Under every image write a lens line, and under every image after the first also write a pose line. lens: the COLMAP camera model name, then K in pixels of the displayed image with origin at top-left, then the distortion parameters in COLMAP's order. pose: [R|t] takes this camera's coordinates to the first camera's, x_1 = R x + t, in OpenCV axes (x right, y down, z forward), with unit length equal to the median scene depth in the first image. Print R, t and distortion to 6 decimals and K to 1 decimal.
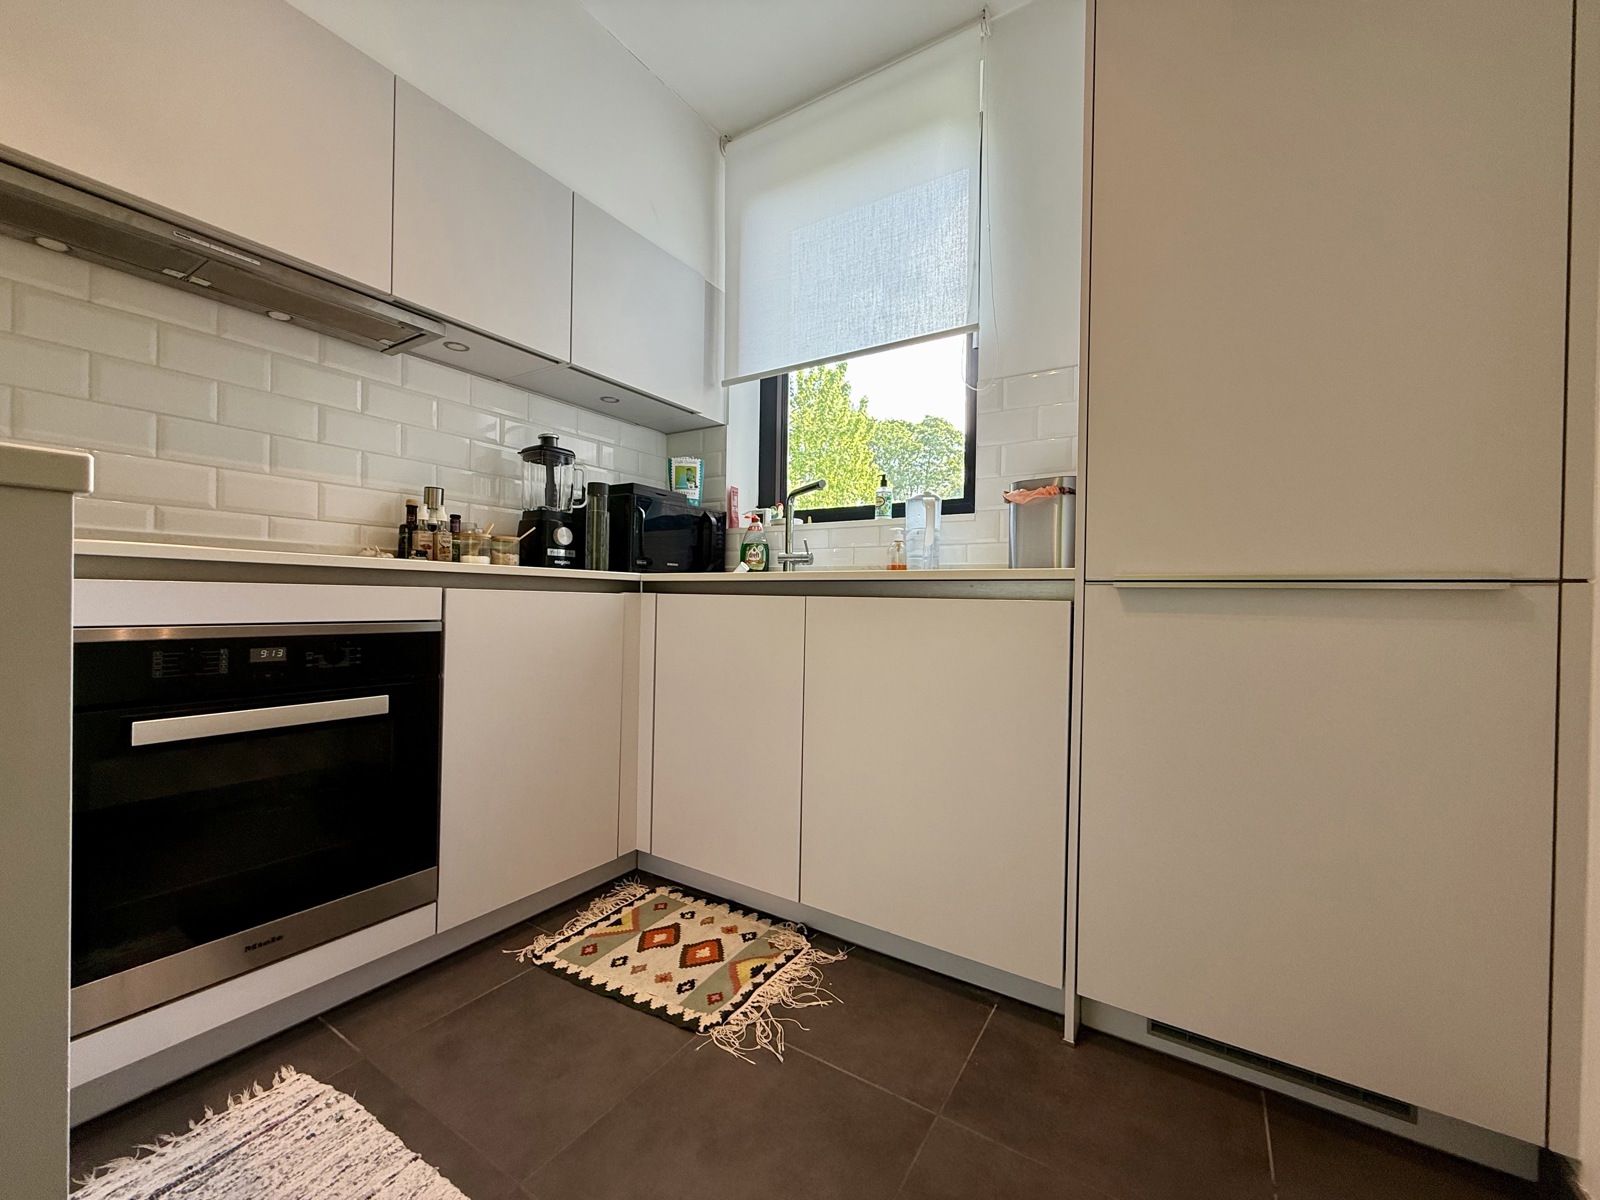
lens RADIAL K [[638.6, 0, 795.3], [0, 638.6, 600.8], [0, 0, 1]] dist [0.001750, -0.000611]
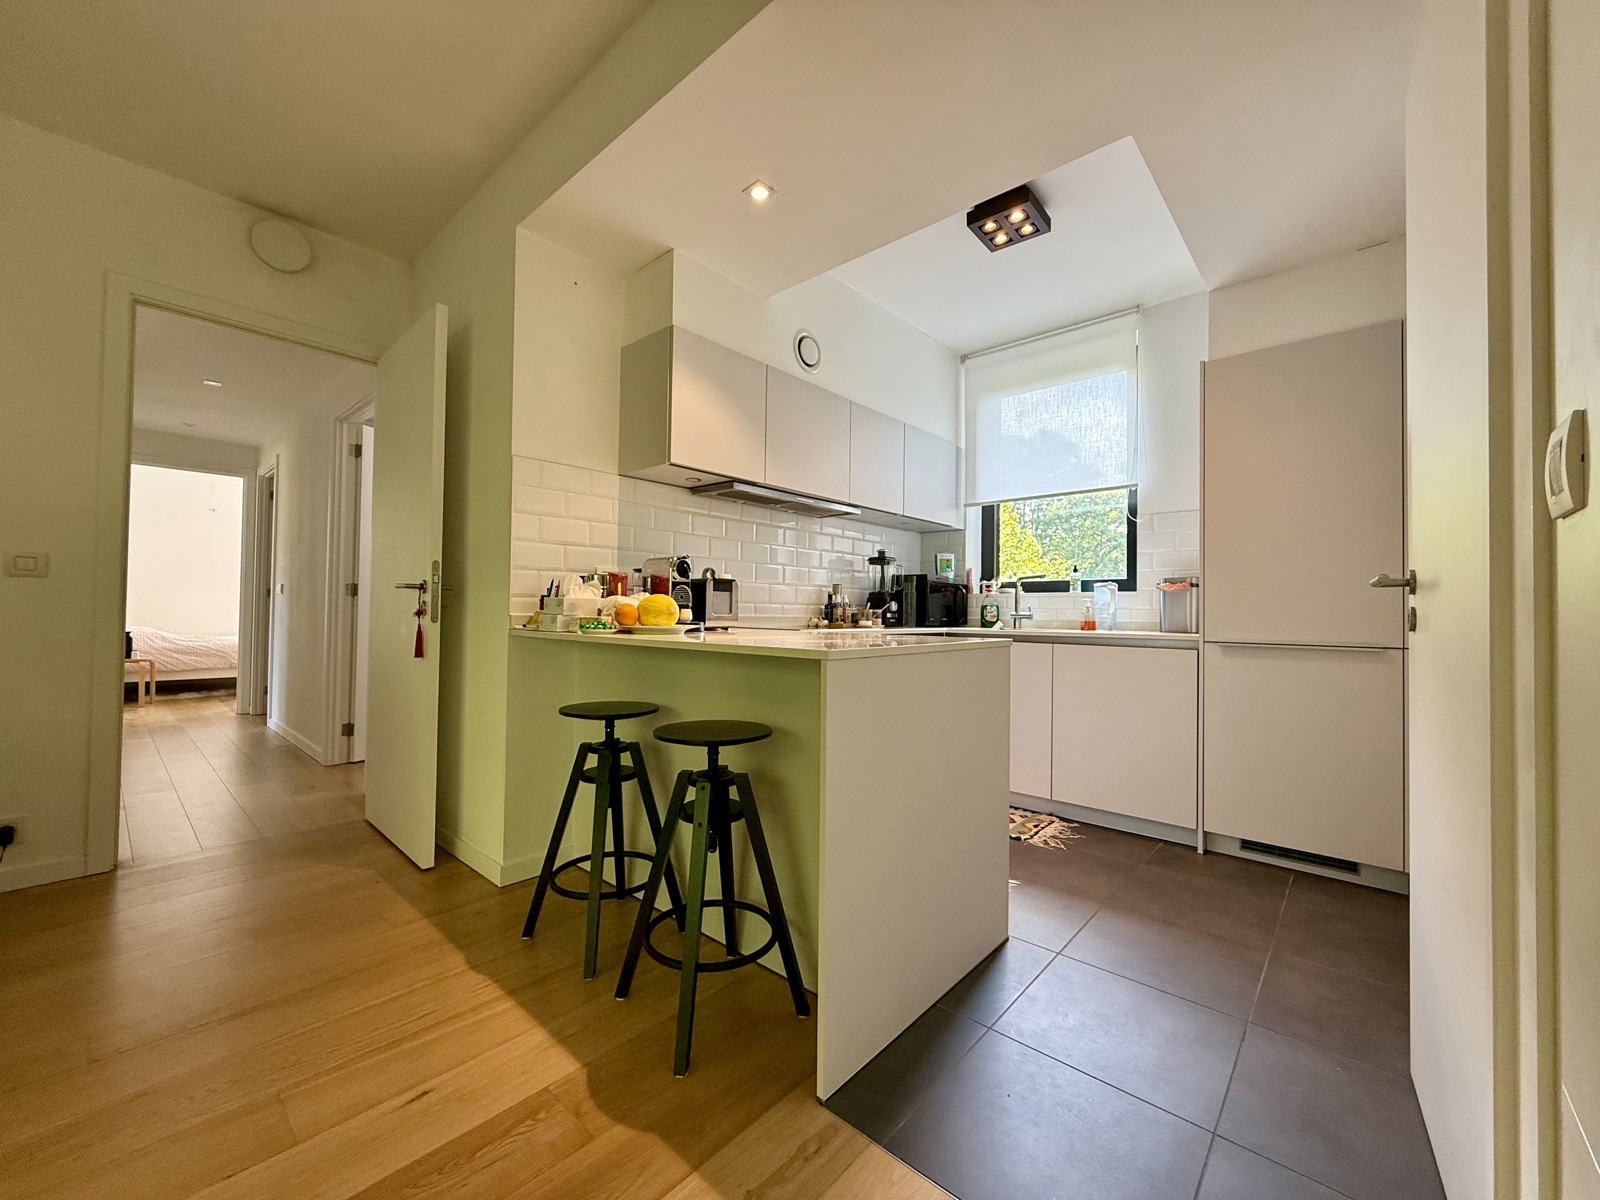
lens RADIAL K [[638.6, 0, 796.7], [0, 638.6, 600.4], [0, 0, 1]] dist [0.001750, -0.000611]
pose [[0.987388, -0.008635, -0.158085, -0.414413], [0.004743, 0.999677, -0.024977, -0.087679], [0.158250, 0.023912, 0.987110, -0.995469]]
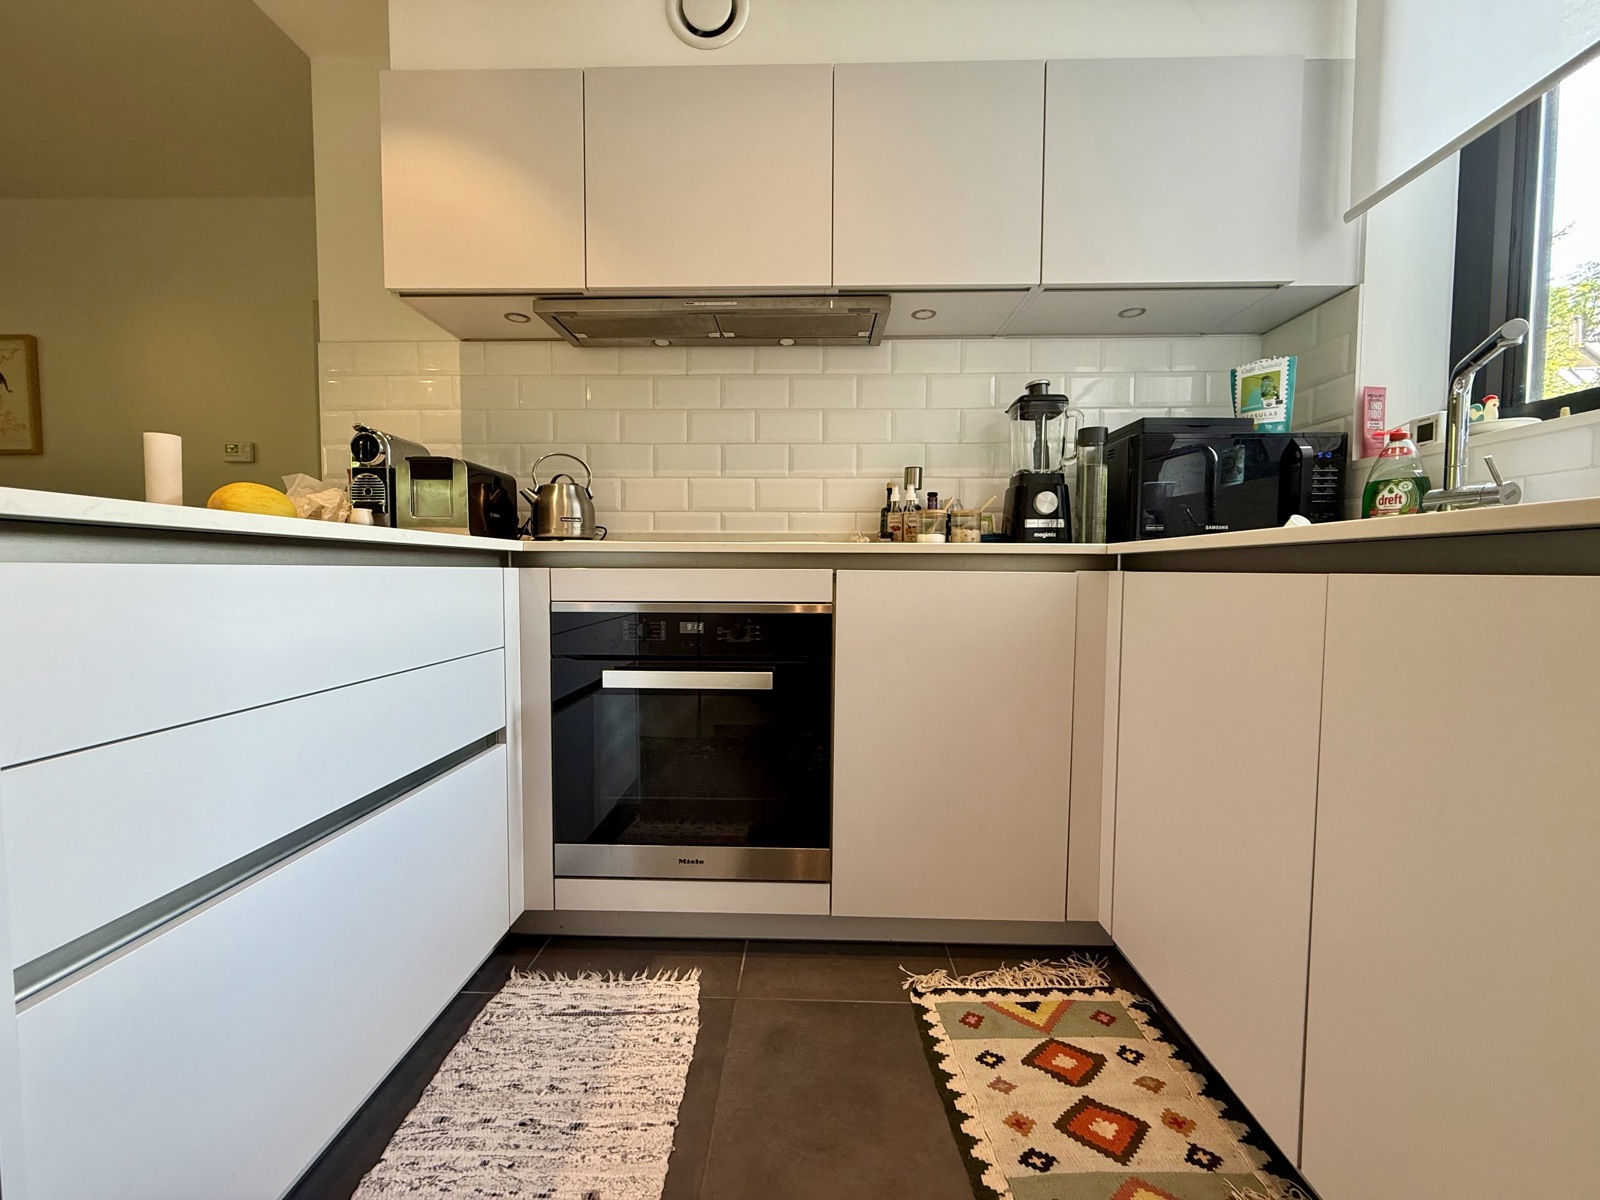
lens RADIAL K [[638.6, 0, 795.2], [0, 638.6, 599.9], [0, 0, 1]] dist [0.001750, -0.000611]
pose [[0.516651, 0.023437, -0.855876, 0.207055], [0.002951, 0.999571, 0.029153, -0.001844], [0.856191, -0.017587, 0.516360, 0.360768]]
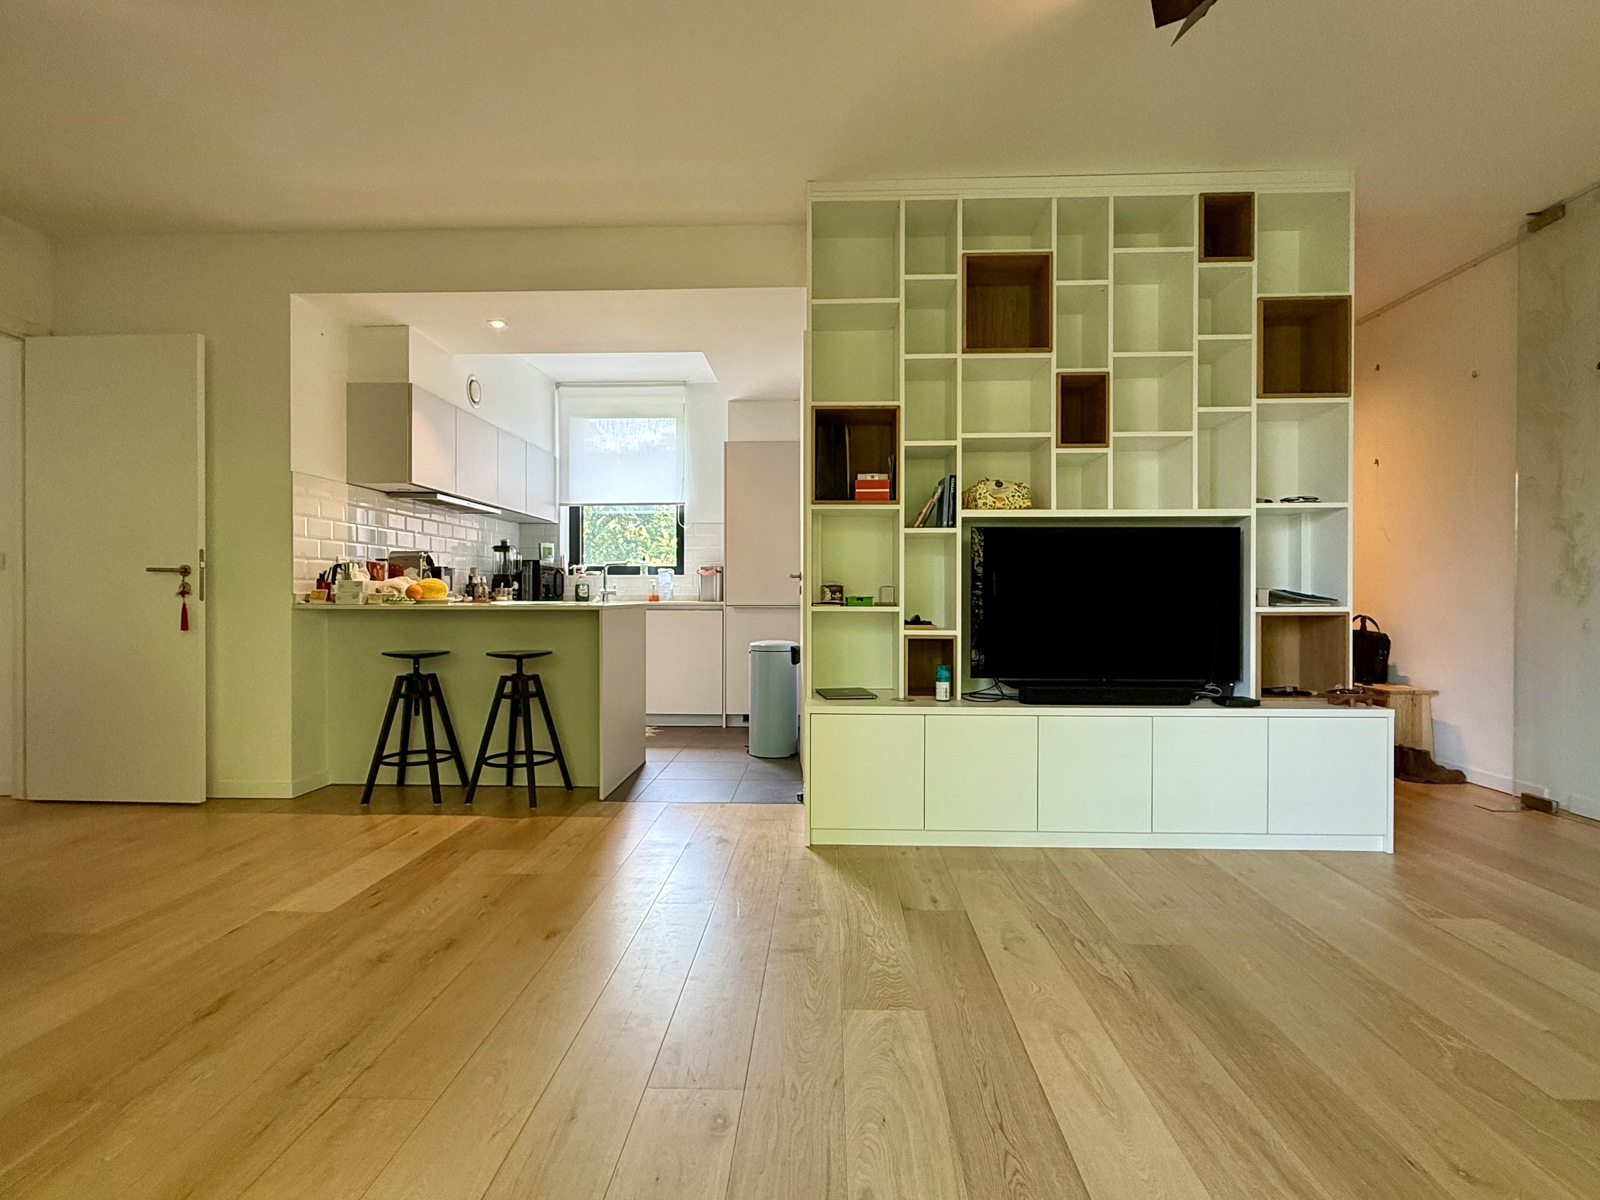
lens RADIAL K [[821.1, 0, 806.4], [0, 821.1, 601.5], [0, 0, 1]] dist [0.003380, 0.000157]
pose [[0.856067, -0.020973, 0.516439, -1.180027], [0.016841, 0.999778, 0.012686, -0.075819], [-0.516590, -0.002163, 0.856230, -2.439904]]
